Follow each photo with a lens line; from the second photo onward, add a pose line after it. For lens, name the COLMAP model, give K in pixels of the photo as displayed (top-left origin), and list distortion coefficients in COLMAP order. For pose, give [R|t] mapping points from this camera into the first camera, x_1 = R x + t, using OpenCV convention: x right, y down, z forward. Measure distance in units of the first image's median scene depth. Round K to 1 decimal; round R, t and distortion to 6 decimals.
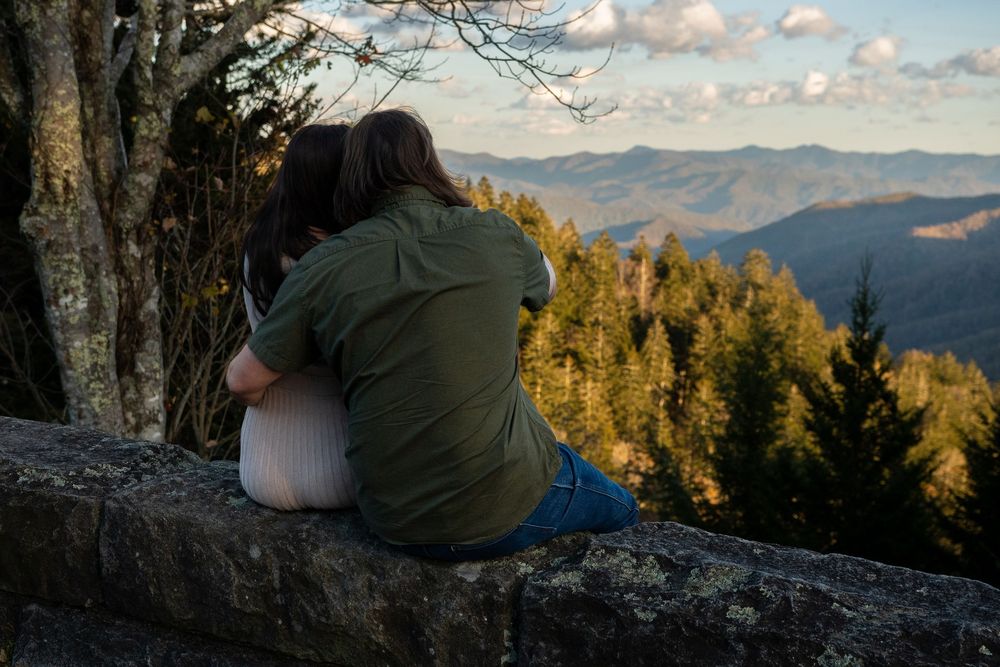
lens RADIAL K [[1476.4, 0, 503.6], [0, 1476.4, 331.7], [0, 0, 1]] dist [0.115287, 0.000000]
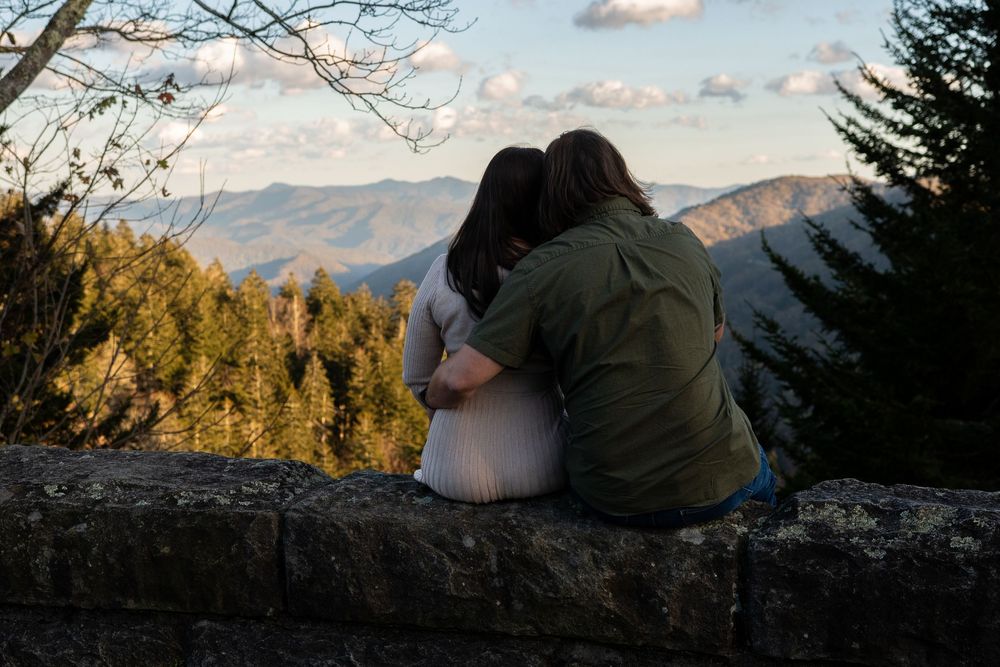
lens RADIAL K [[1476.4, 0, 504.5], [0, 1476.4, 342.4], [0, 0, 1]] dist [0.115287, 0.000000]
pose [[0.970068, -0.062351, 0.234694, -0.338822], [0.066218, 0.997768, -0.008625, 0.012134], [-0.233633, 0.023908, 0.972031, -0.055000]]
